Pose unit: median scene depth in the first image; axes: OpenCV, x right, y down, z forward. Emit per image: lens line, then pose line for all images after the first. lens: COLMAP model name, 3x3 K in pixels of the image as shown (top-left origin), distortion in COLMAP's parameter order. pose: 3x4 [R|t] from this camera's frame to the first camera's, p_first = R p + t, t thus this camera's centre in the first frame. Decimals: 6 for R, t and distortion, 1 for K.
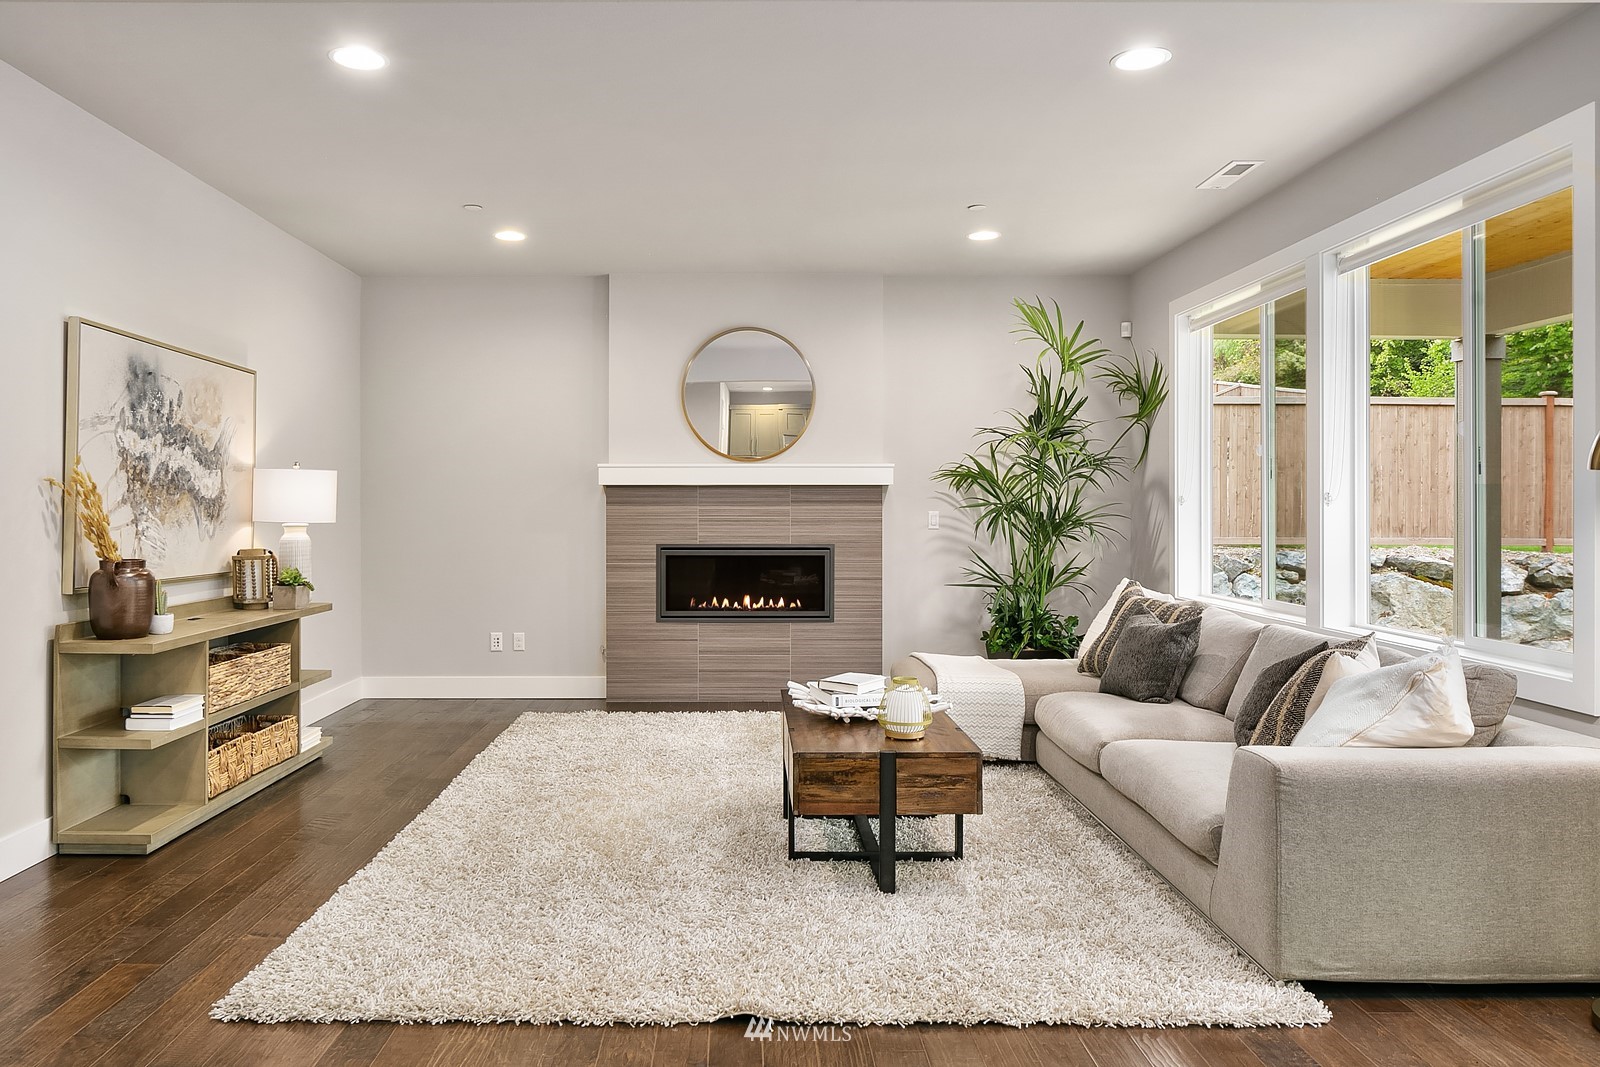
lens RADIAL K [[1111.4, 0, 738.7], [0, 1111.4, 497.8], [0, 0, 1]] dist [-0.005041, -0.002946]
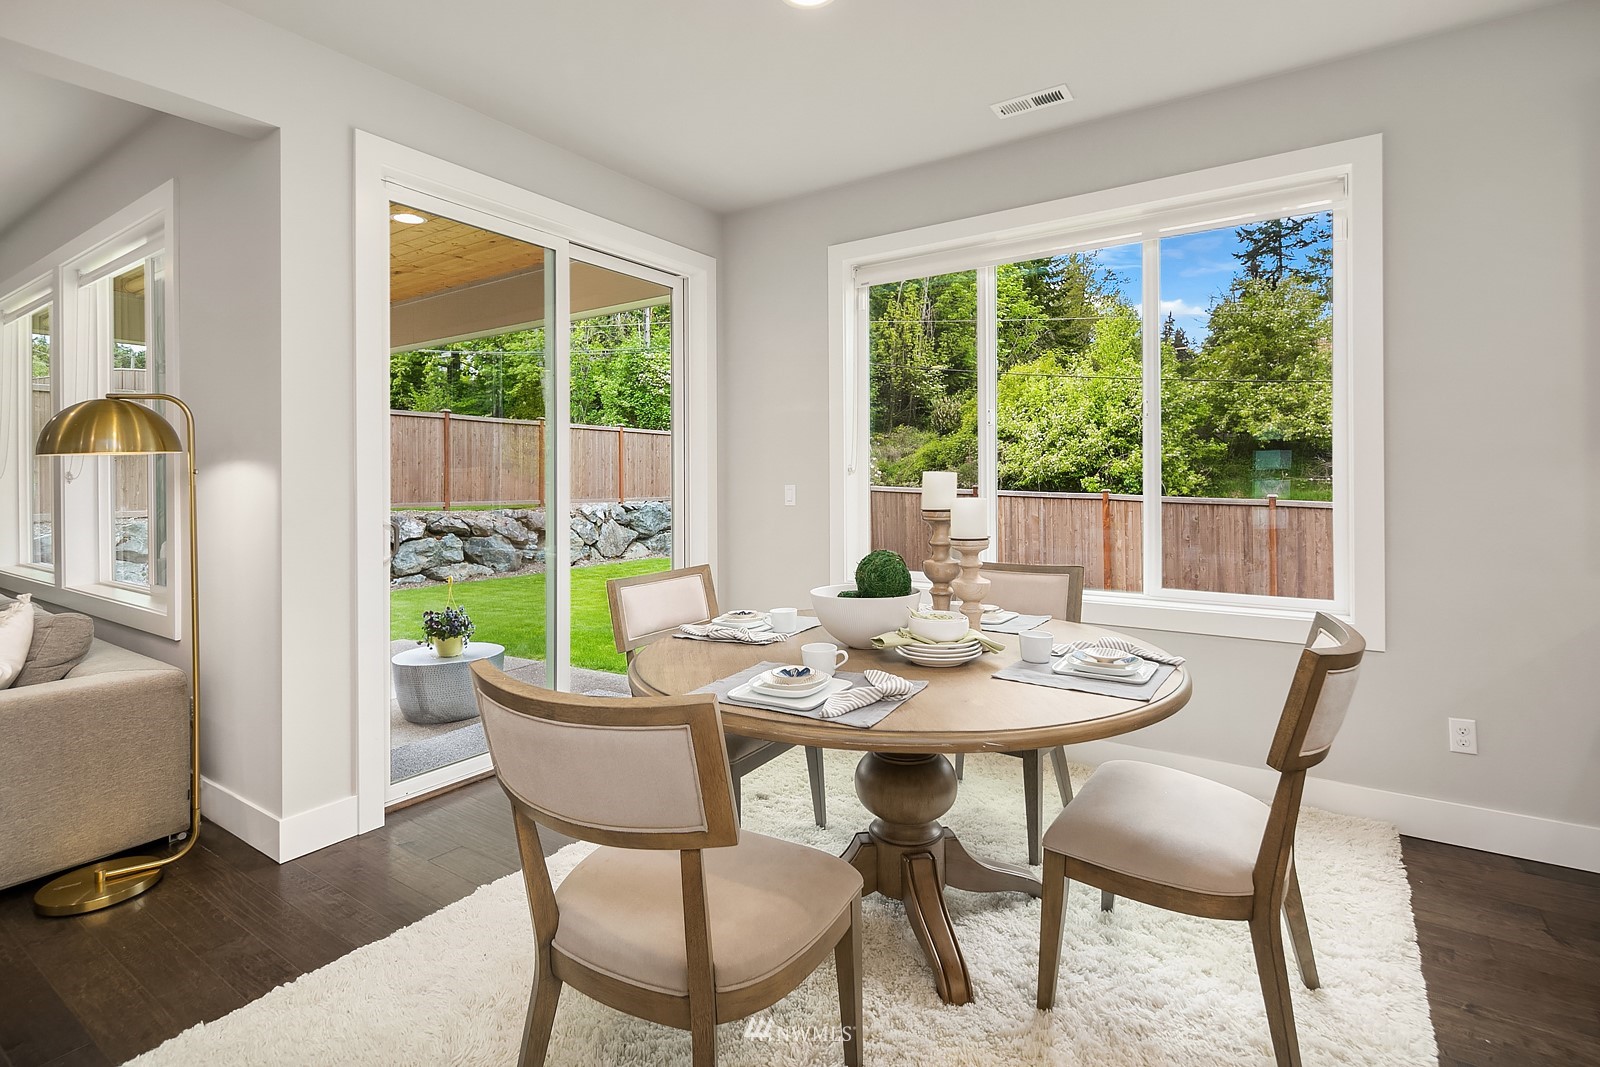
lens RADIAL K [[767.5, 0, 797.7], [0, 767.5, 481.4], [0, 0, 1]] dist [0.000494, -0.000195]
pose [[0.558308, -0.005641, 0.829615, 0.195094], [0.000253, 0.999978, 0.006629, -0.000213], [-0.829634, -0.003491, 0.558297, -0.062182]]
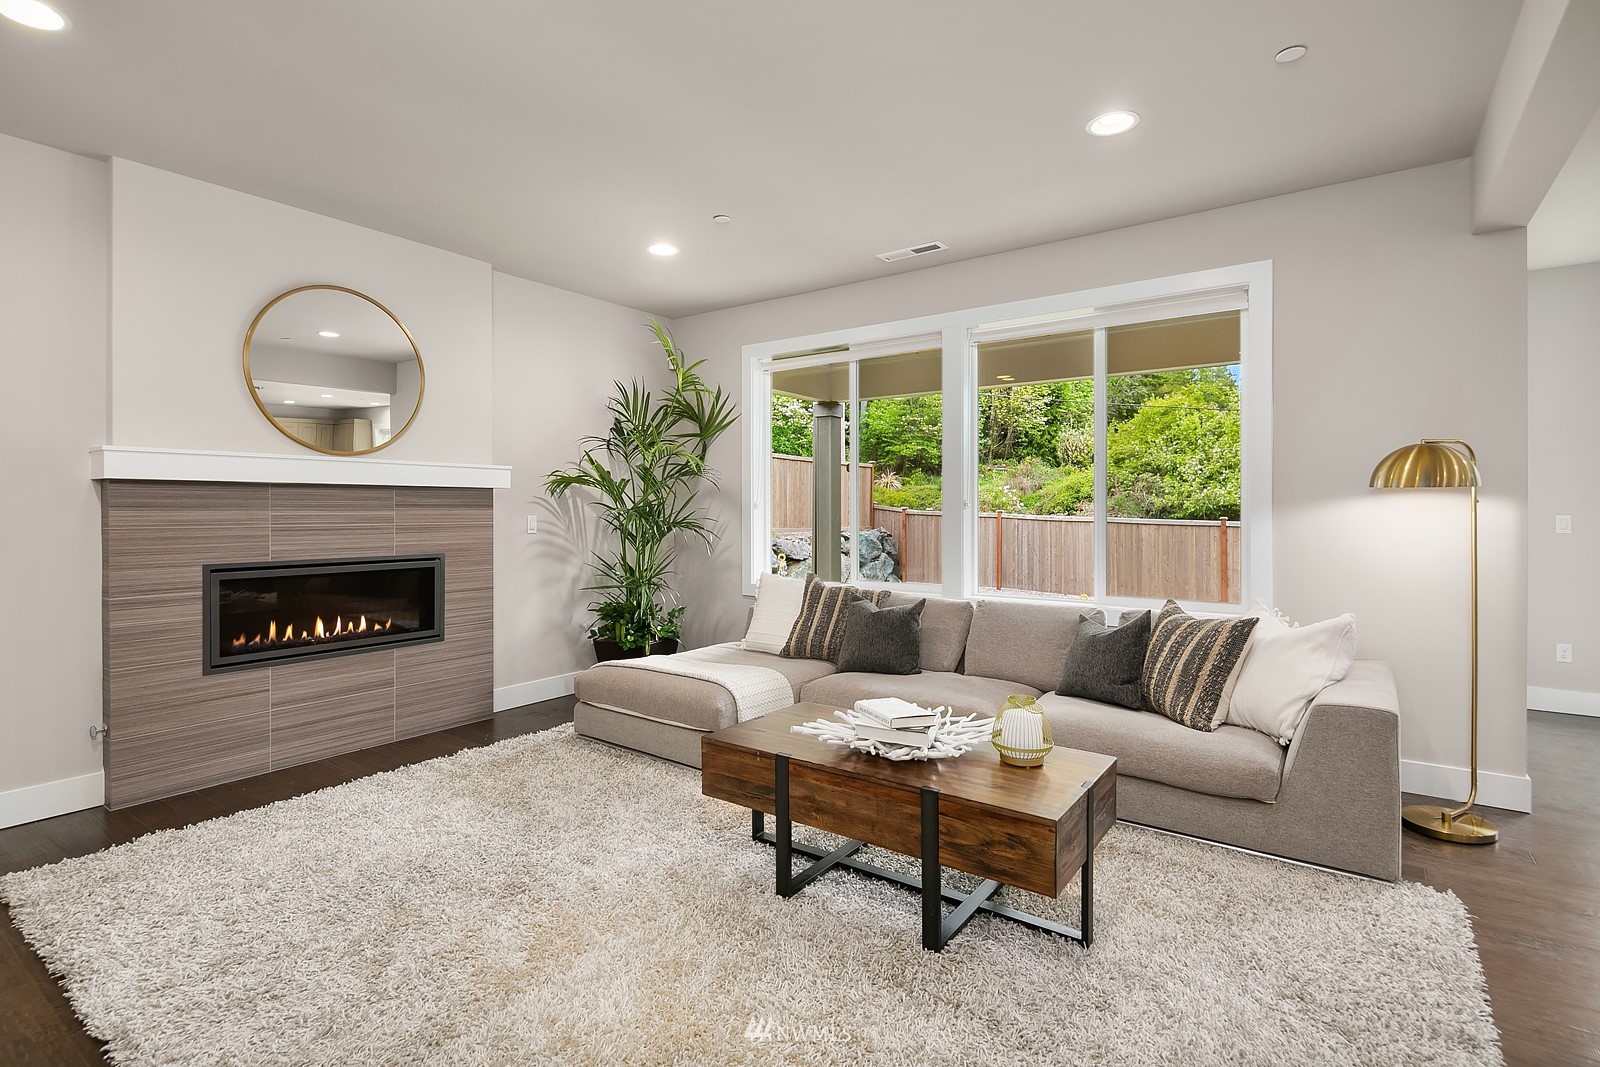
lens RADIAL K [[768.9, 0, 799.5], [0, 768.9, 516.1], [0, 0, 1]] dist [0.000130, -0.001131]
pose [[0.582425, -0.006150, 0.812861, -0.249054], [-0.005923, 0.999913, 0.011809, 0.002835], [-0.812863, -0.011692, 0.582338, 0.410621]]
